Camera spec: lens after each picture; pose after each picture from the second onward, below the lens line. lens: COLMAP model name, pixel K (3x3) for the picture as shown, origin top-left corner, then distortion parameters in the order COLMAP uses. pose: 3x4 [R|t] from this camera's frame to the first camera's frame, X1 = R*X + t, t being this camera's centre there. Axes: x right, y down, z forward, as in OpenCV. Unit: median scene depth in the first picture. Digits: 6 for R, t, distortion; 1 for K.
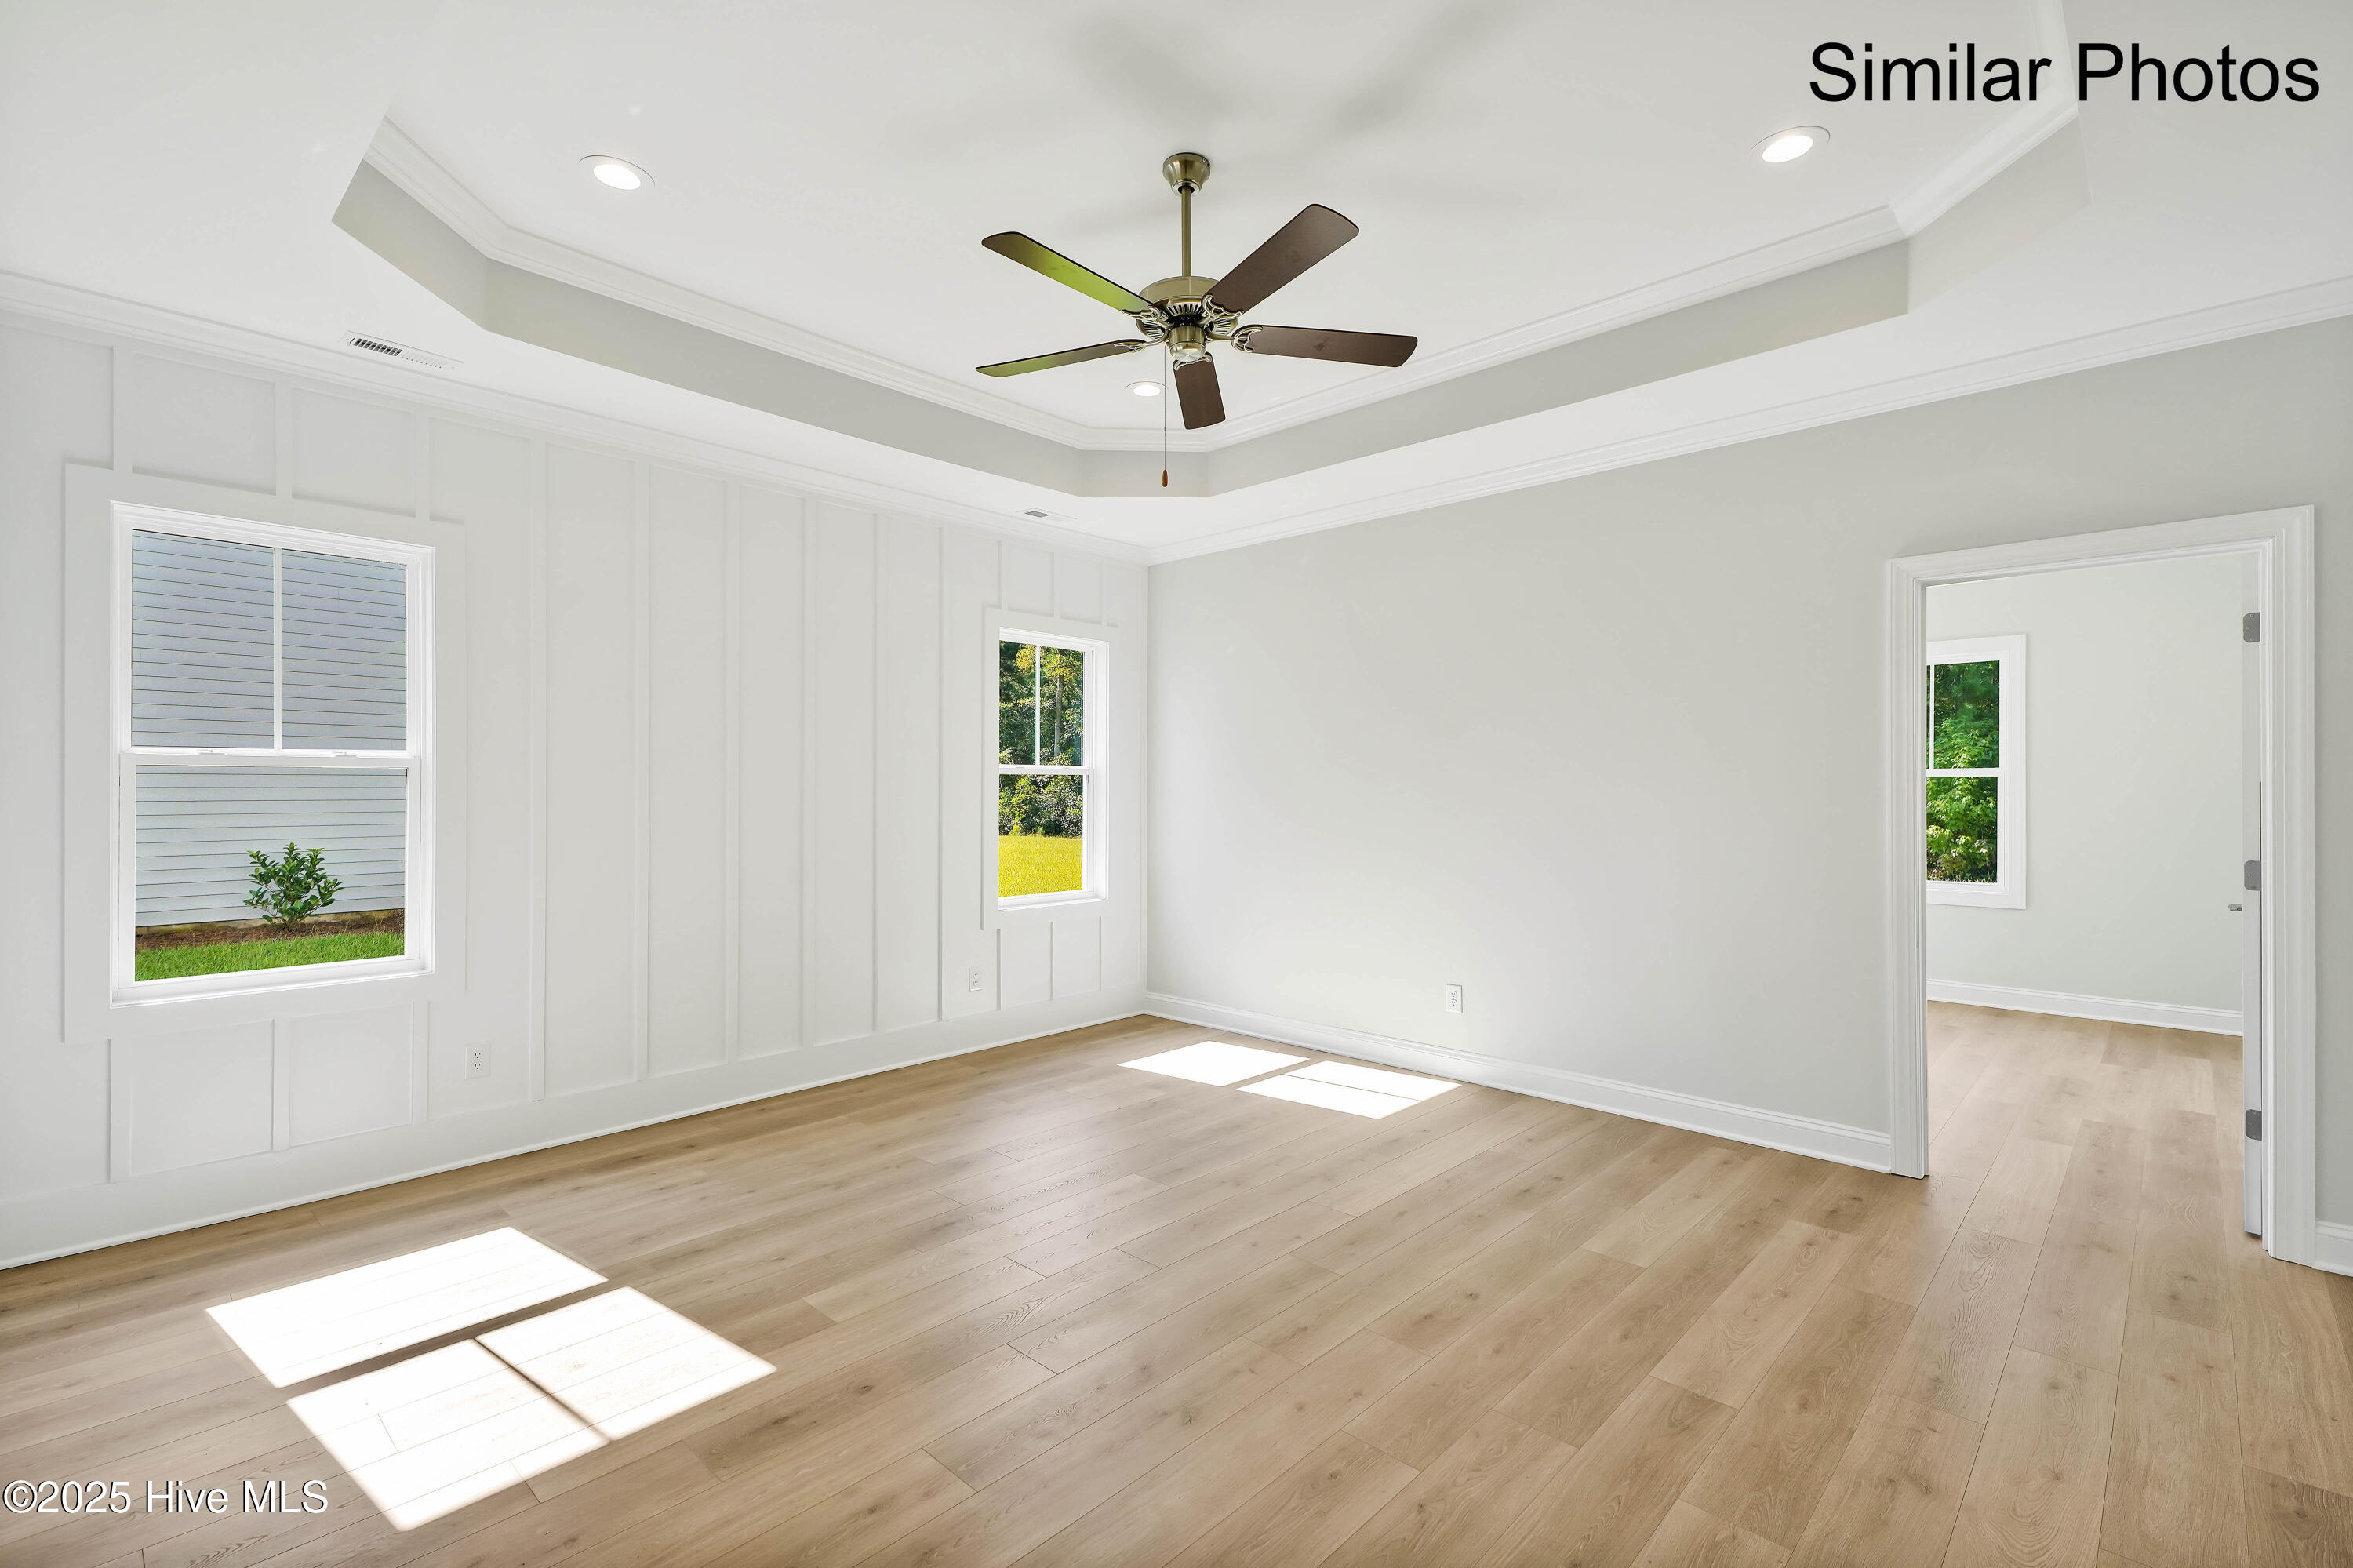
lens RADIAL K [[1085.3, 0, 1175.0], [0, 1085.3, 782.1], [0, 0, 1]] dist [0.000600, 0.000038]
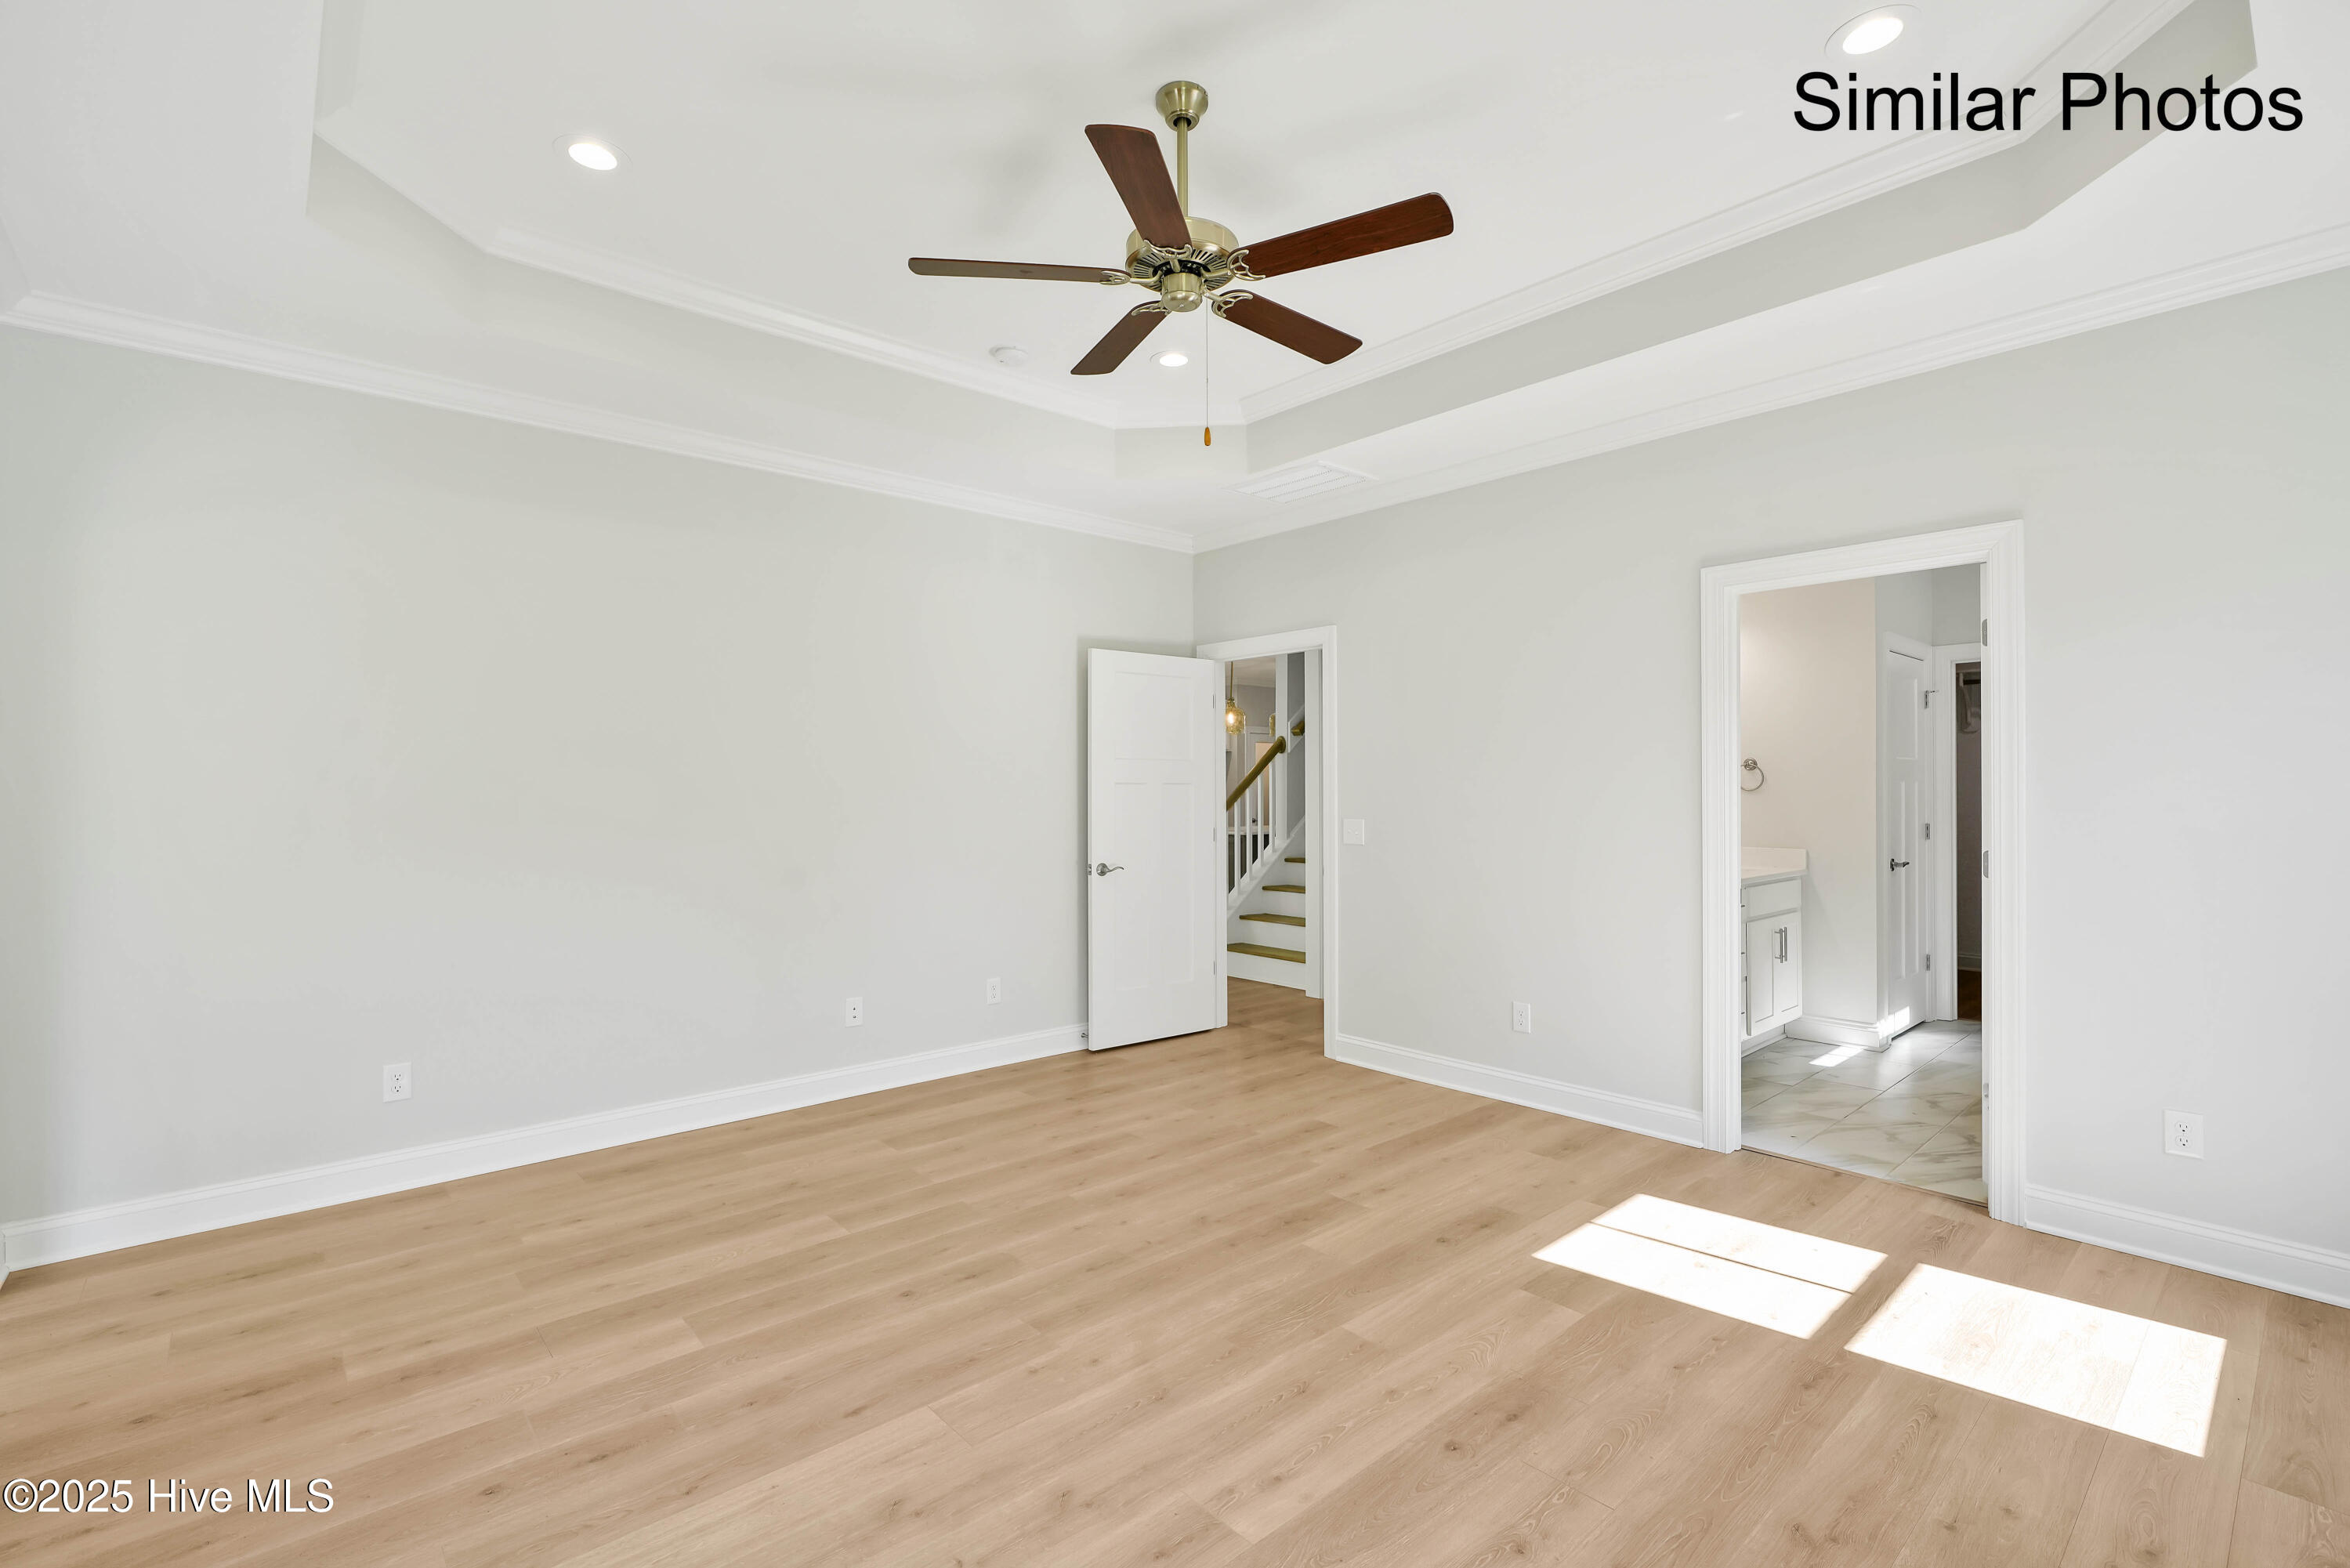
lens RADIAL K [[1065.3, 0, 1161.2], [0, 1065.3, 778.9], [0, 0, 1]] dist [0.004592, 0.000285]
pose [[-0.995438, 0.003034, 0.095362, -0.055666], [0.001597, 0.999884, -0.015139, 0.008578], [-0.095397, -0.014918, -0.995328, 1.884199]]
